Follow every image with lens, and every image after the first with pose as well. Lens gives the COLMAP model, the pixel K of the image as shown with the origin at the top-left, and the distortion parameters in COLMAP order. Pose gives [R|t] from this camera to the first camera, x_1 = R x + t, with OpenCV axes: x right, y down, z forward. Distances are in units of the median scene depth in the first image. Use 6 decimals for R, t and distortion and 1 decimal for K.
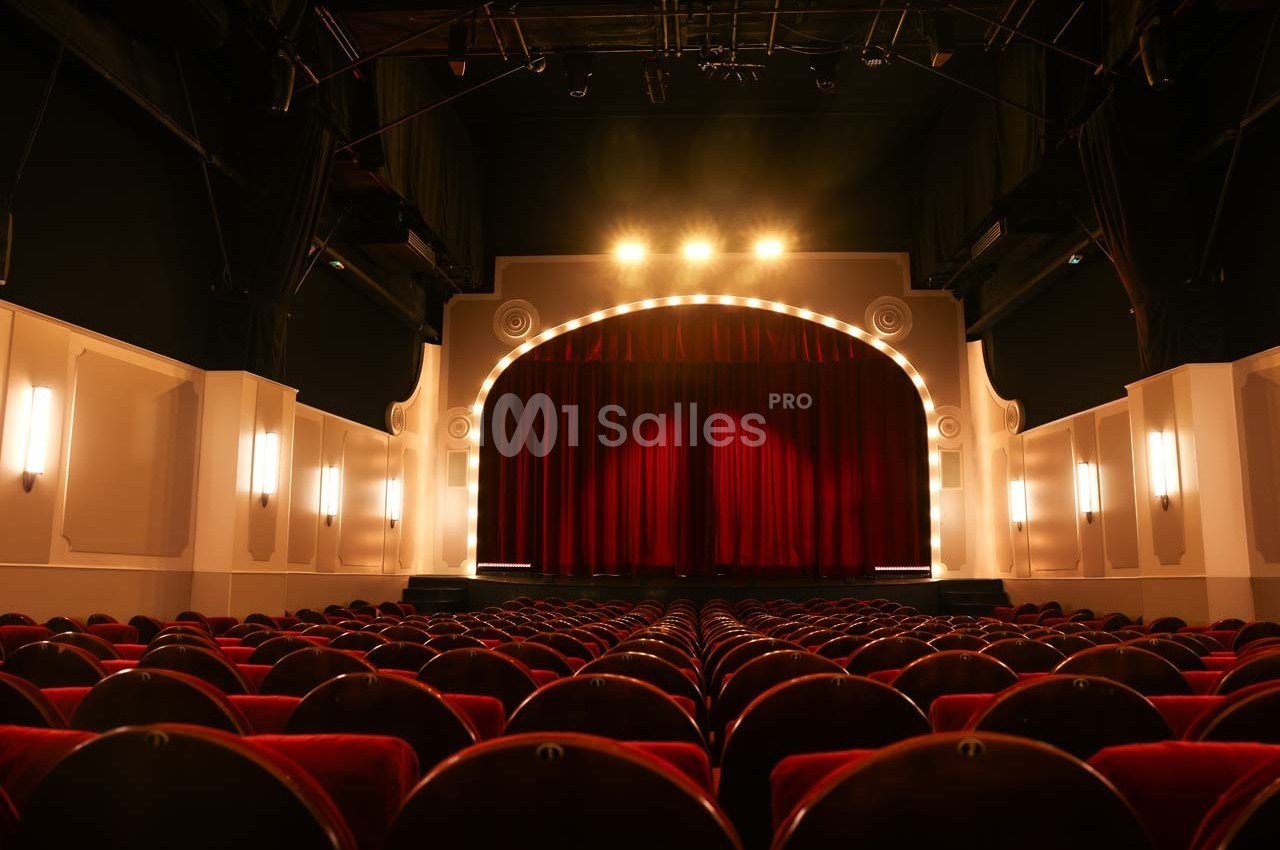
lens RADIAL K [[868.2, 0, 640.0], [0, 868.2, 425.0], [0, 0, 1]] dist [-0.109660, 0.084731]
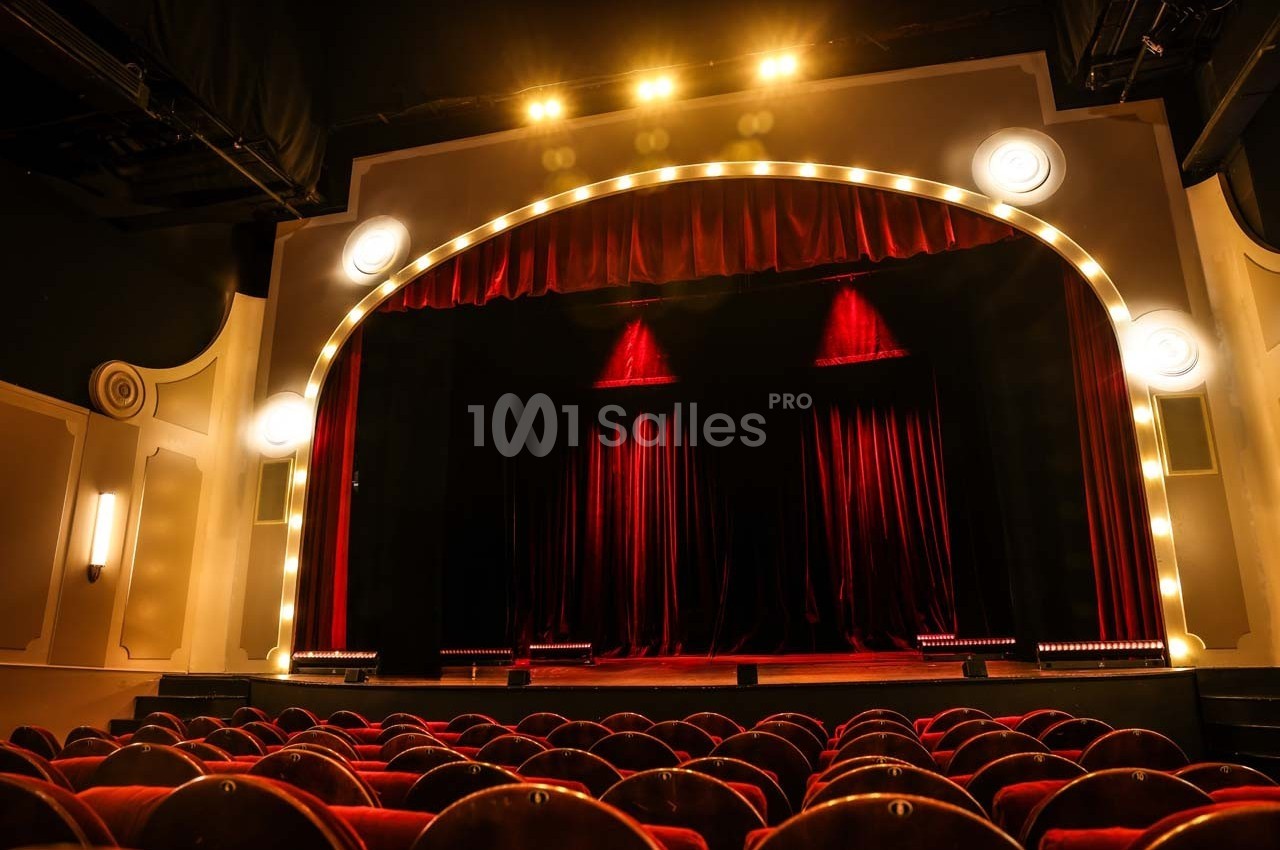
lens RADIAL K [[868.2, 0, 640.0], [0, 868.2, 425.0], [0, 0, 1]] dist [-0.109660, 0.084731]
pose [[0.983032, -0.062330, -0.172521, 0.141830], [0.037836, 0.989174, -0.141788, 0.099962], [0.179491, 0.132854, 0.974748, 0.475187]]
